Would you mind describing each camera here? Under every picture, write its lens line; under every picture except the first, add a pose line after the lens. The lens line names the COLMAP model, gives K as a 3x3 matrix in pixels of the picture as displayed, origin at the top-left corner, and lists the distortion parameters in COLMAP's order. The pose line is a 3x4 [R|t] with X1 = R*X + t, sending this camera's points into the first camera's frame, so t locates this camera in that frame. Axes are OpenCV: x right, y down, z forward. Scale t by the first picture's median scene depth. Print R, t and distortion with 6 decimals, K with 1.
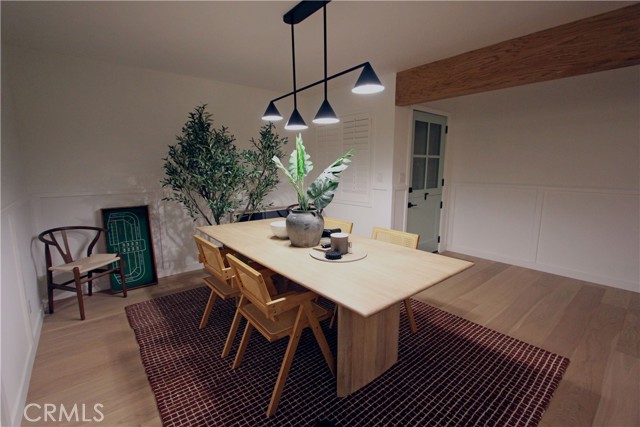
lens RADIAL K [[292.5, 0, 316.6], [0, 292.5, 213.5], [0, 0, 1]] dist [-0.015319, 0.002145]
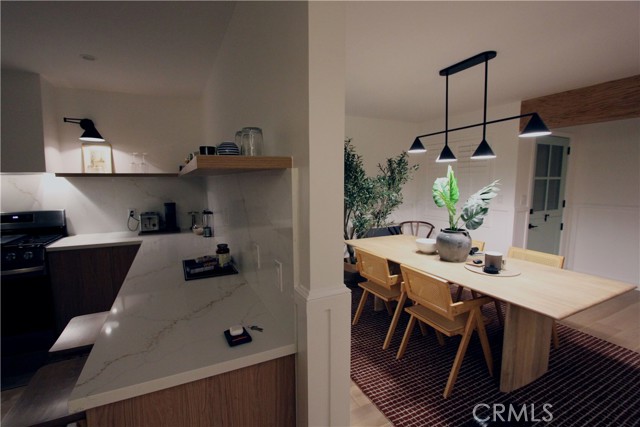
lens RADIAL K [[292.5, 0, 317.1], [0, 292.5, 213.2], [0, 0, 1]] dist [-0.015319, 0.002145]
pose [[0.974722, 0.021627, -0.222373, -0.324152], [-0.031627, 0.998638, -0.041507, -0.014717], [0.221173, 0.047491, 0.974078, -0.270362]]
